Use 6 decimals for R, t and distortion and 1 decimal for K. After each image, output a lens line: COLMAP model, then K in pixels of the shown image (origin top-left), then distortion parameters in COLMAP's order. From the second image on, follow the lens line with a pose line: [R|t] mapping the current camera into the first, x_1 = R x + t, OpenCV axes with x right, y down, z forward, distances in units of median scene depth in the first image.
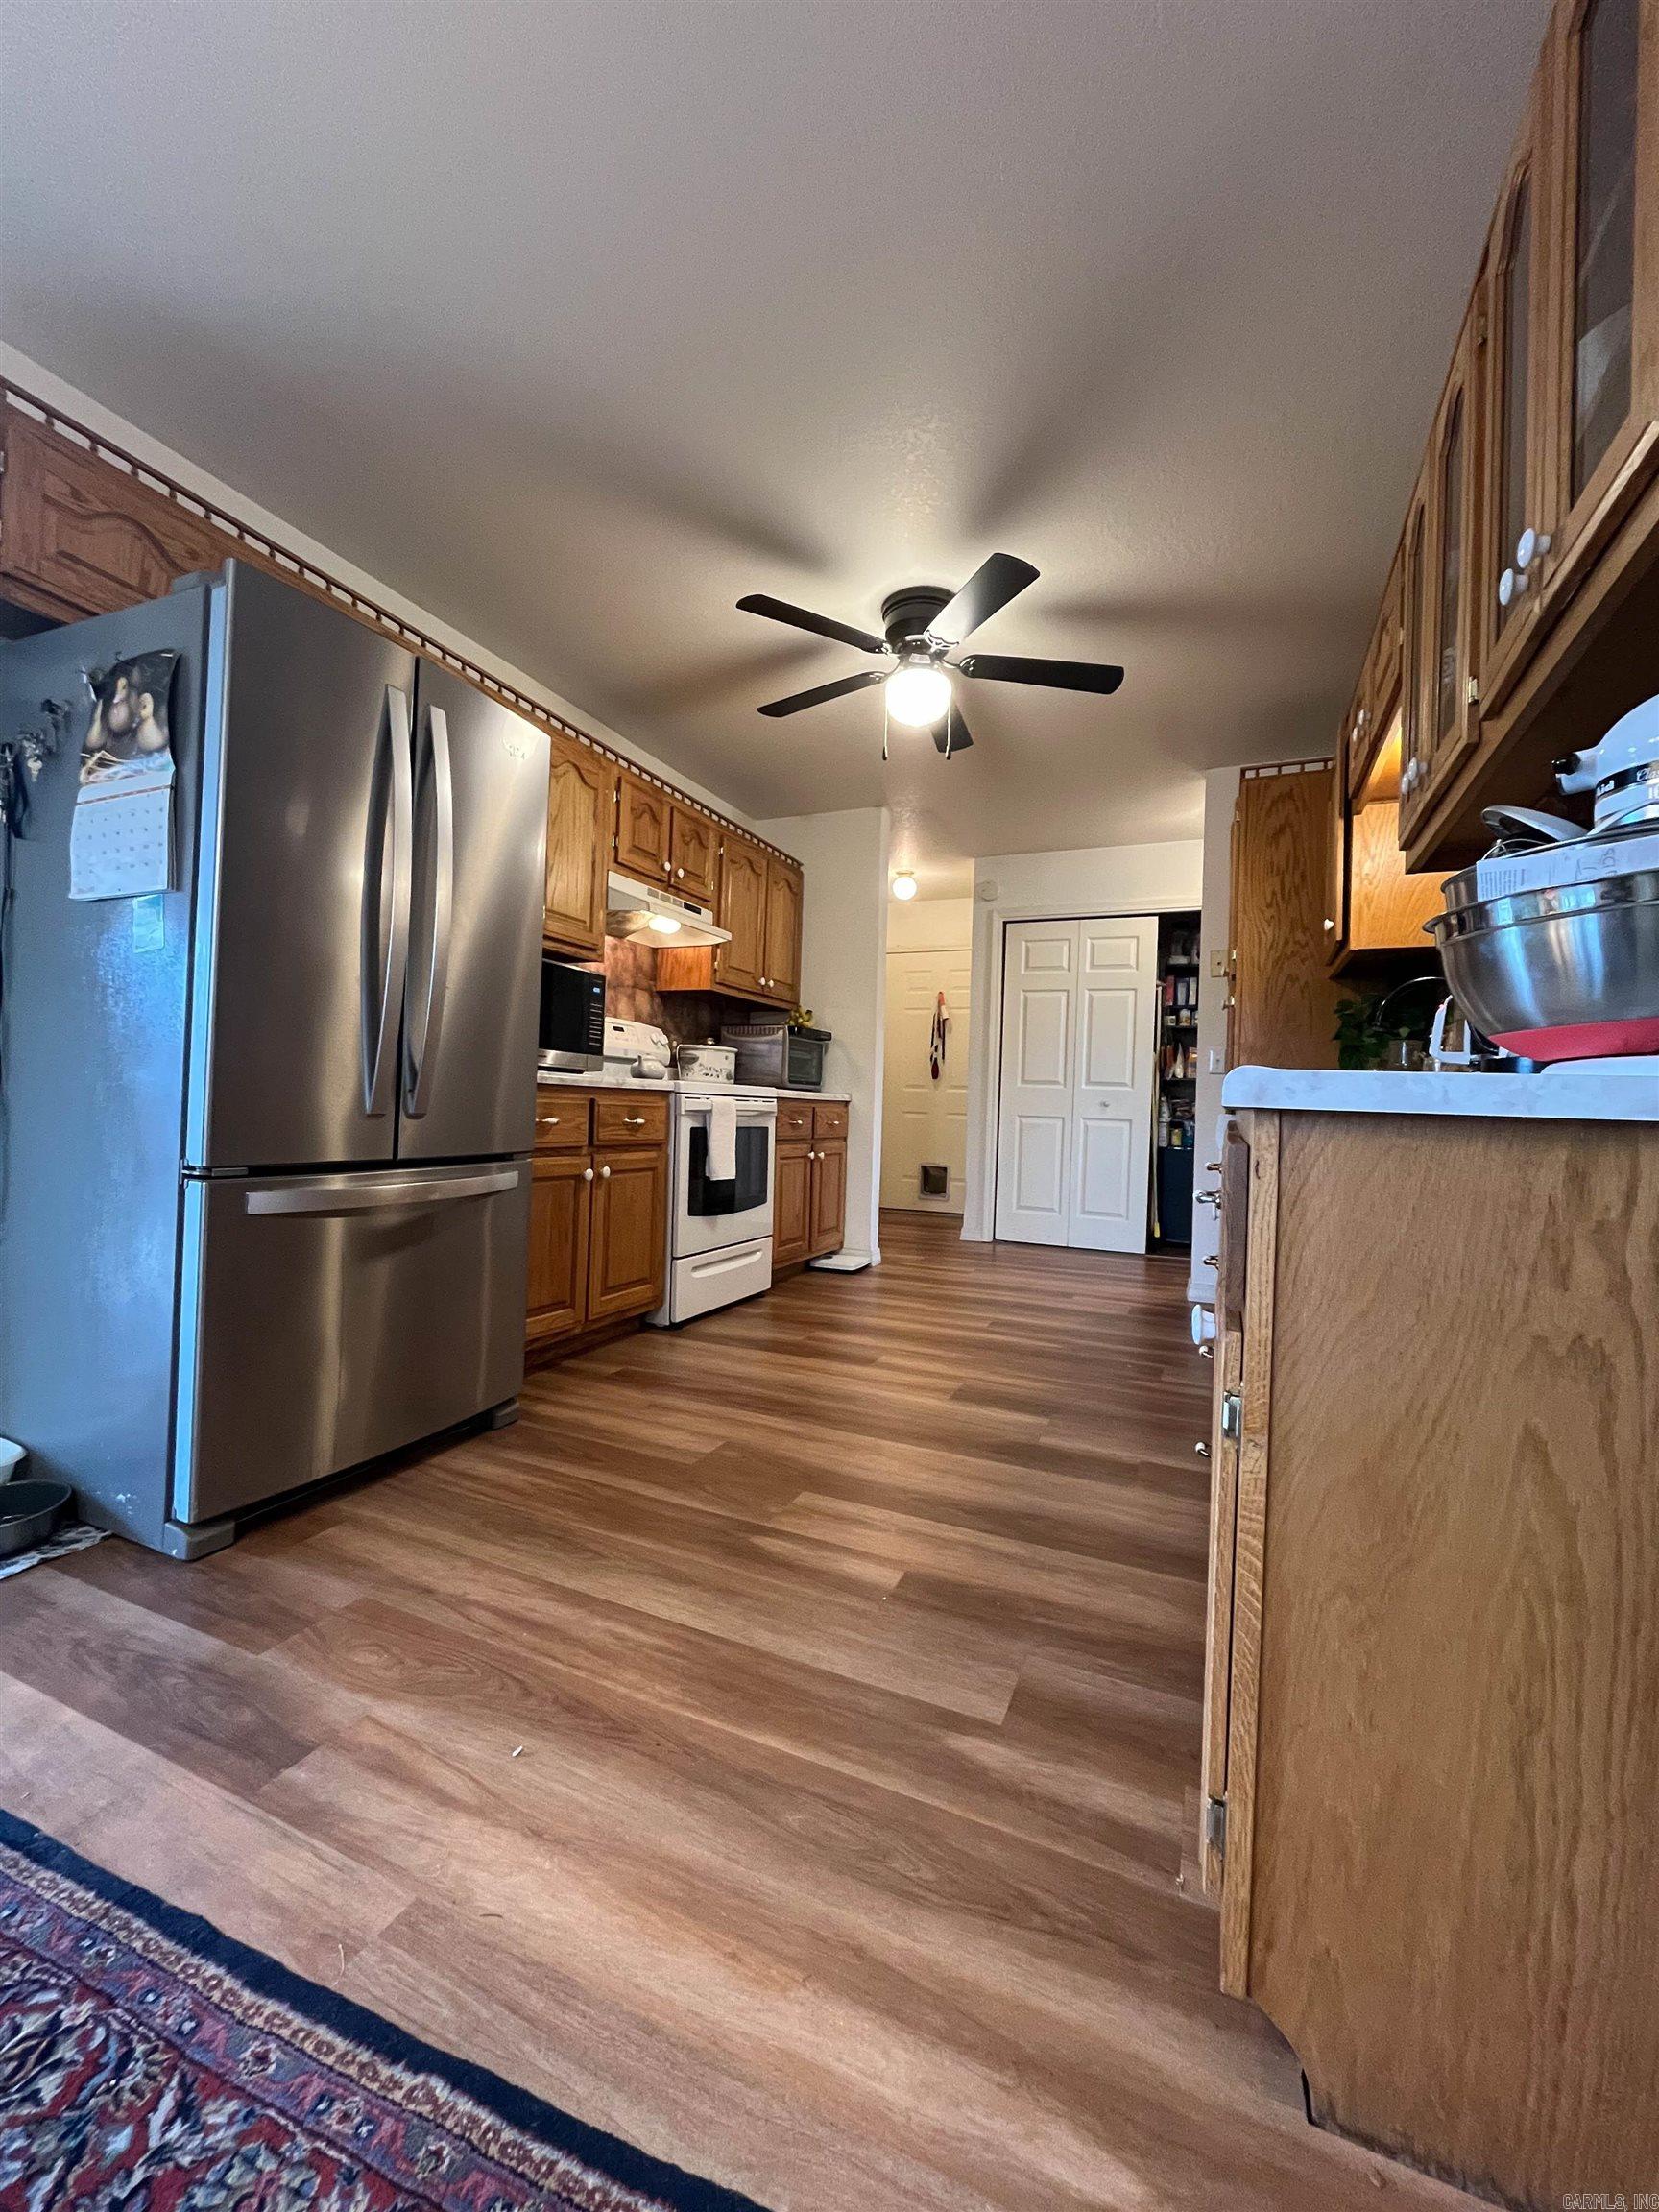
lens RADIAL K [[894.6, 0, 823.7], [0, 894.6, 1101.0], [0, 0, 1]] dist [-0.000873, -0.000988]
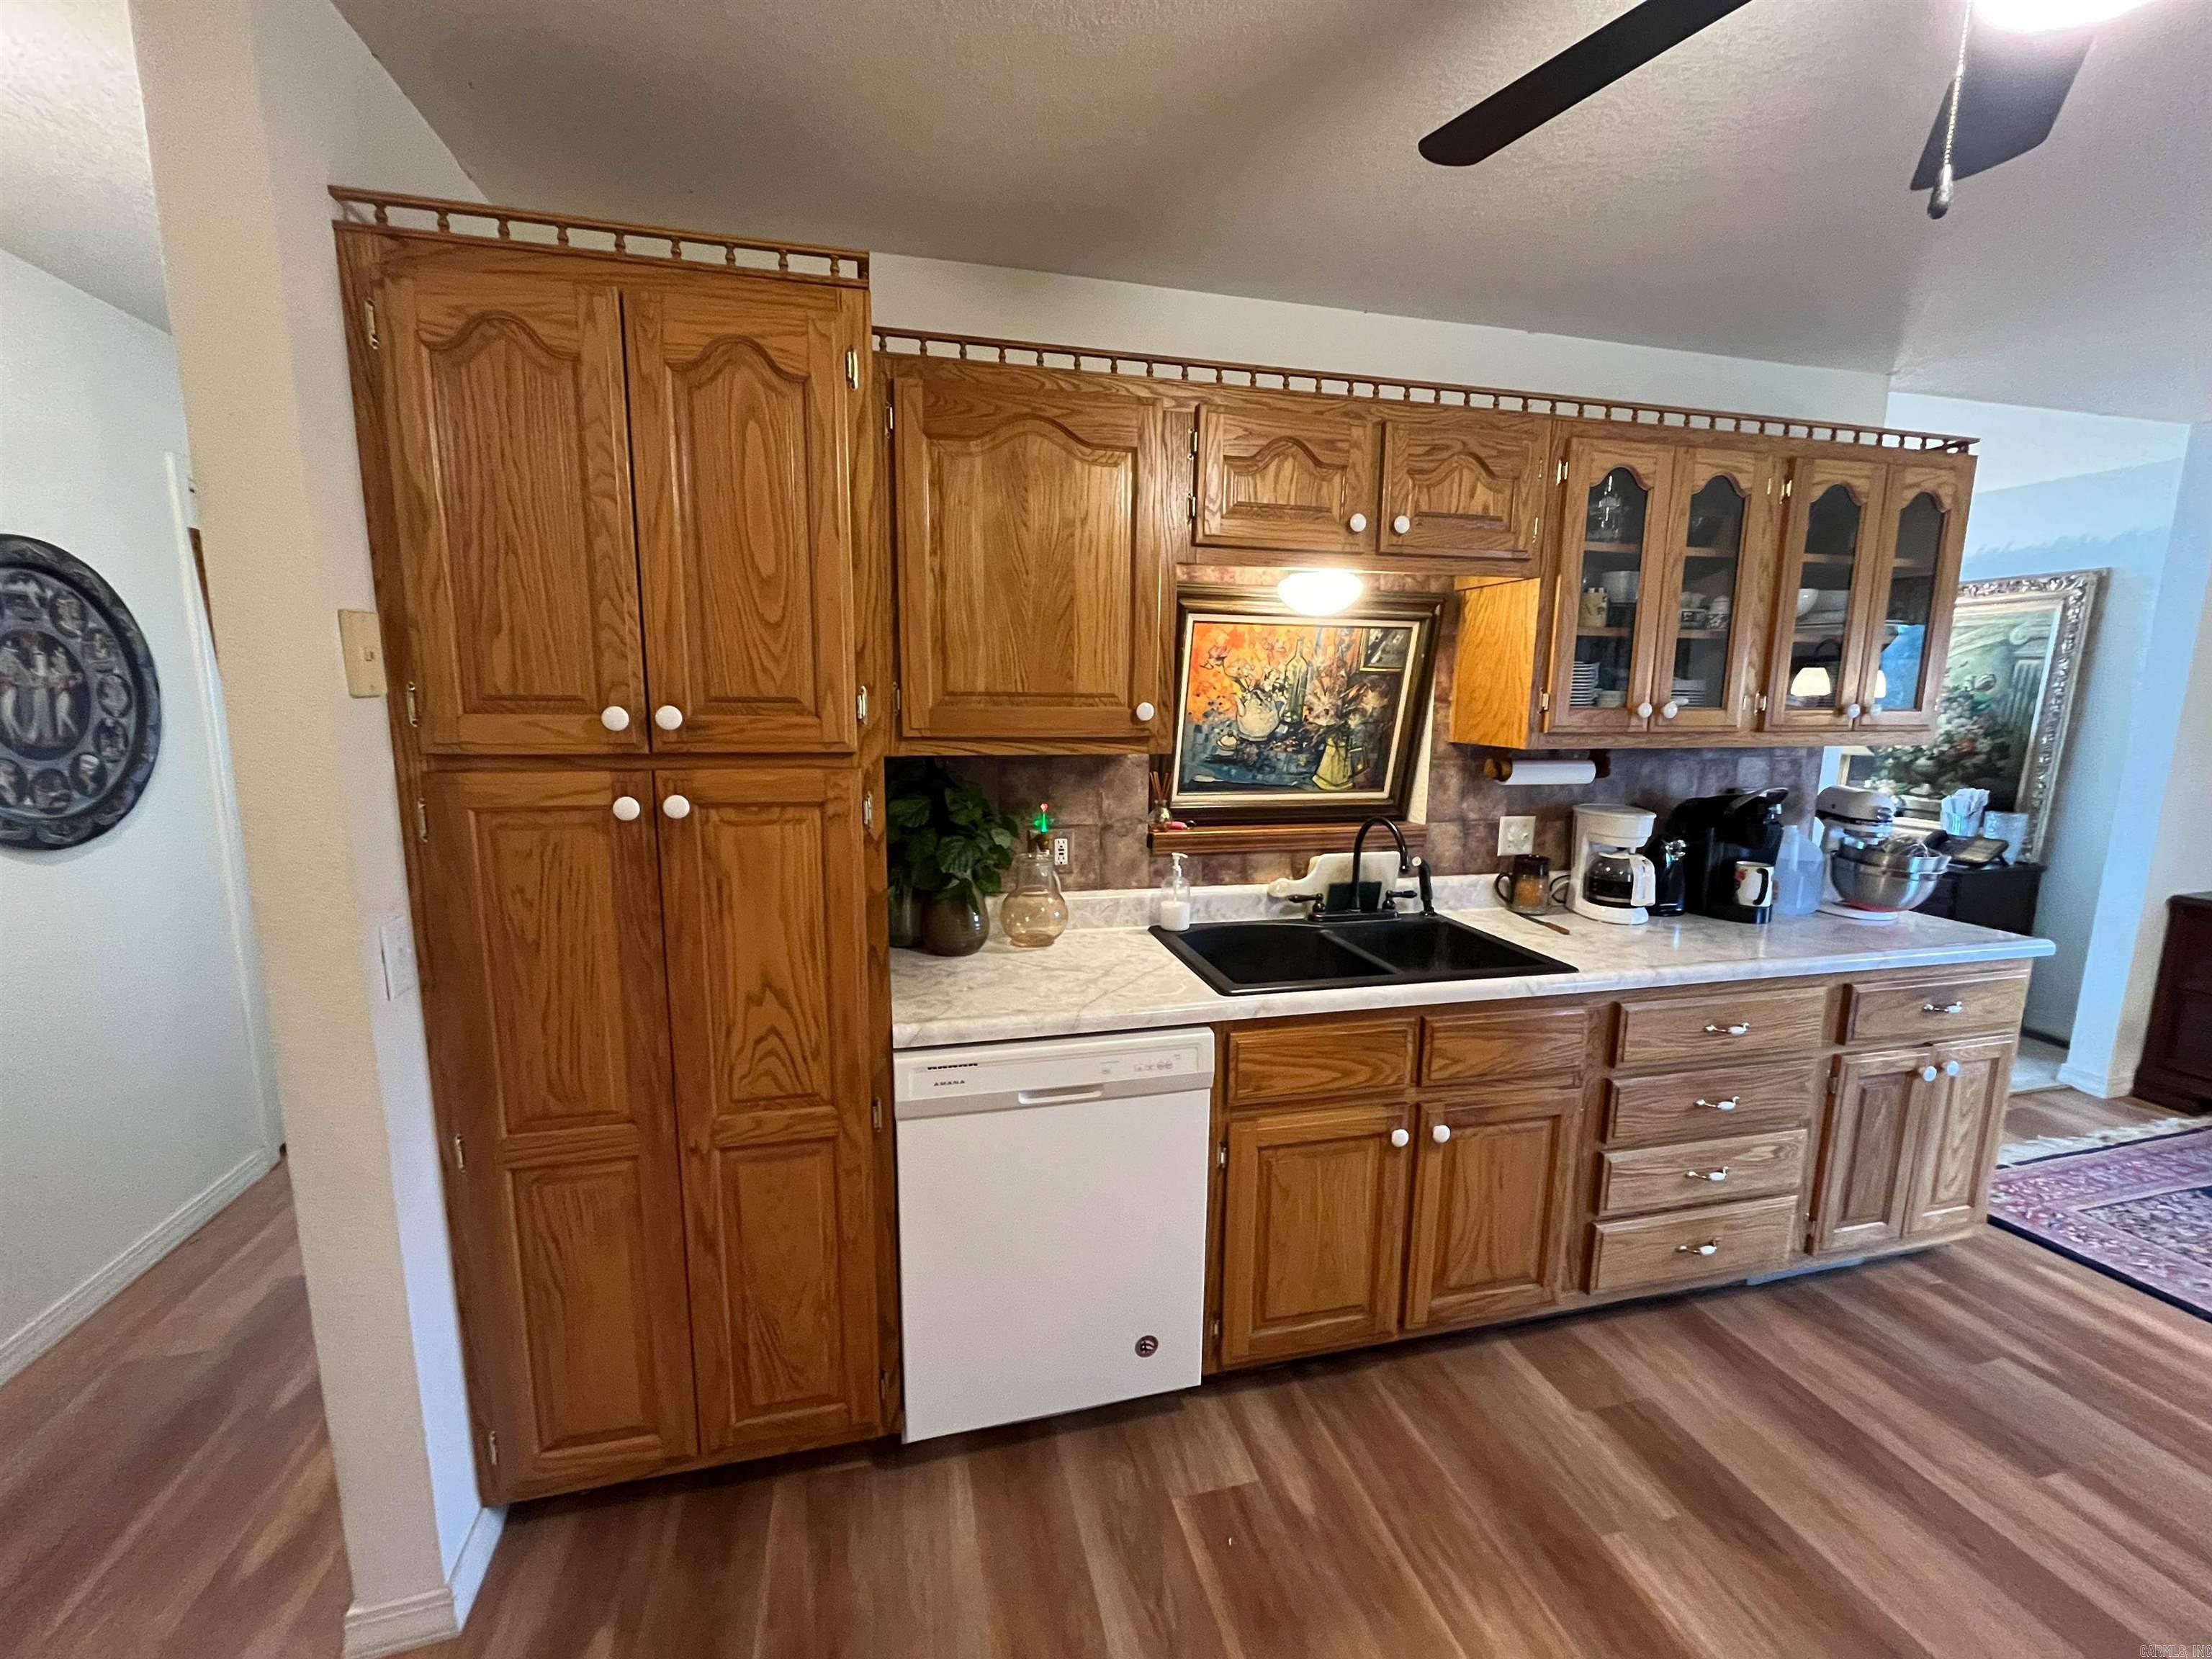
lens RADIAL K [[894.6, 0, 1091.4], [0, 894.6, 834.1], [0, 0, 1]] dist [-0.000873, -0.000988]
pose [[-0.614998, -0.160812, 0.771956, 0.051813], [-0.029418, 0.982981, 0.181336, -0.226339], [-0.787980, 0.088812, -0.609262, 1.446142]]
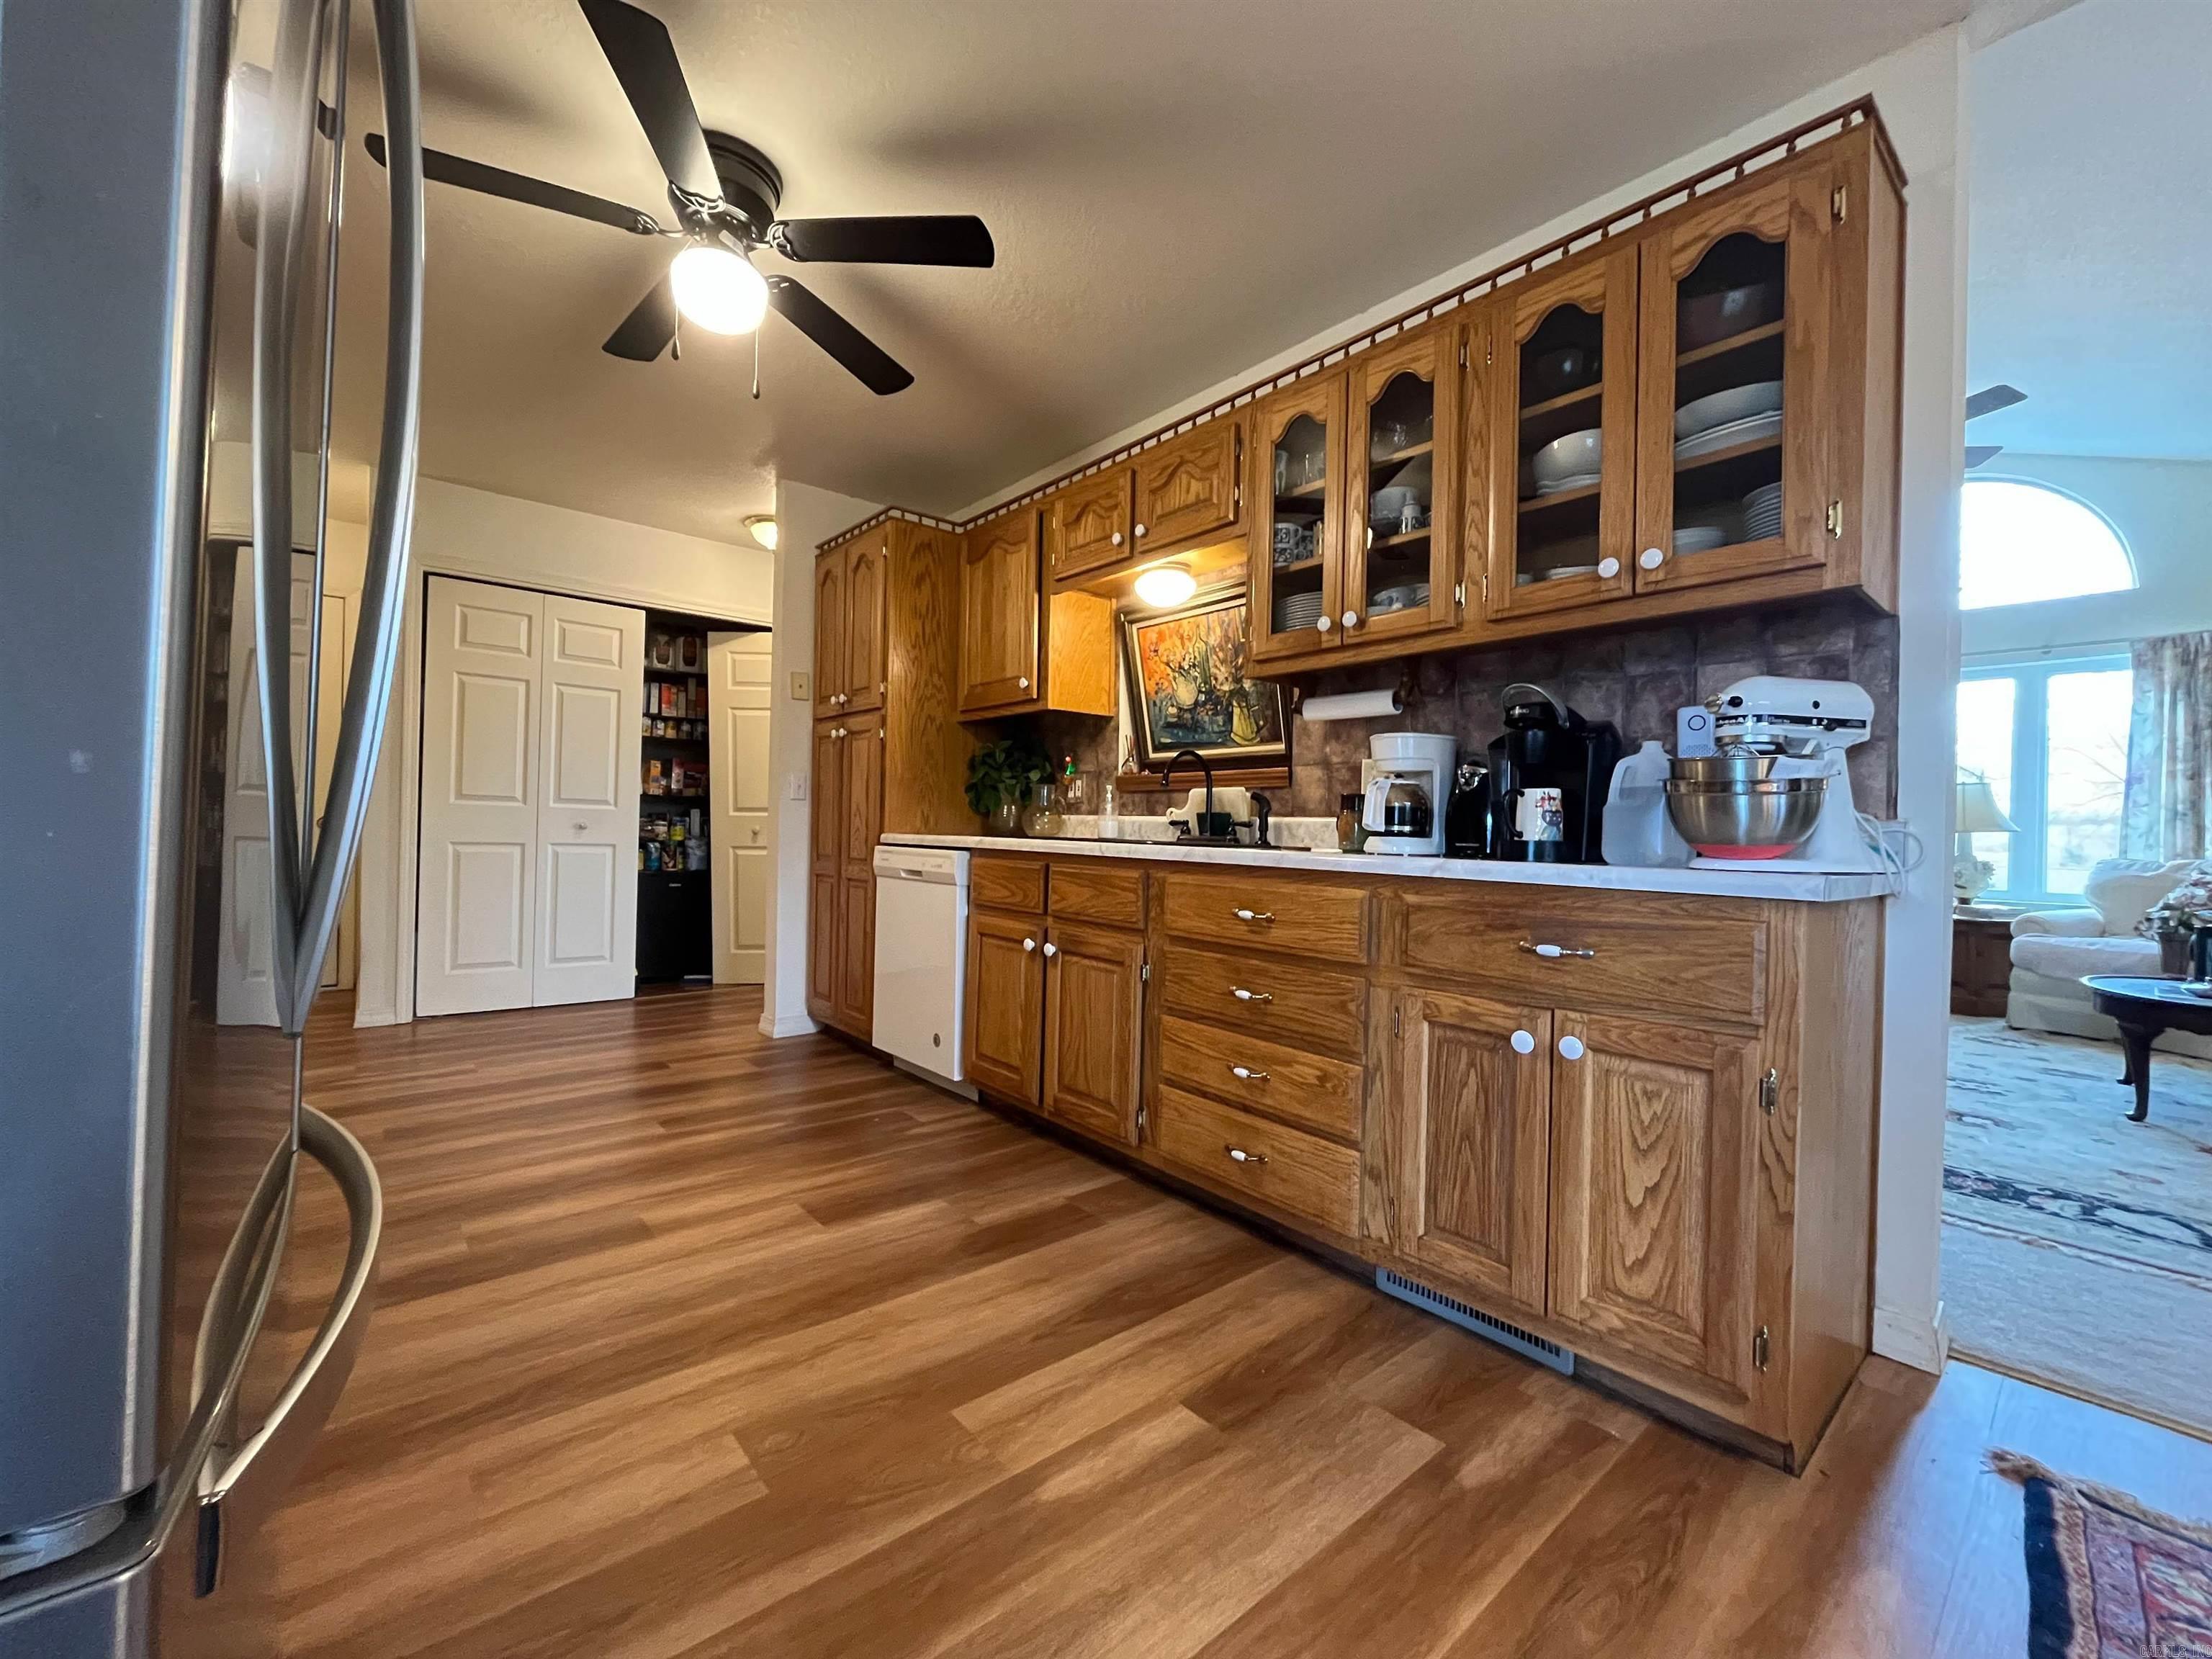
lens RADIAL K [[894.6, 0, 1105.3], [0, 894.6, 832.1], [0, 0, 1]] dist [-0.000873, -0.000988]
pose [[0.429420, -0.020471, 0.902873, -0.430332], [-0.012672, 0.999508, 0.028689, -0.040328], [-0.903016, -0.023761, 0.428950, 0.408914]]
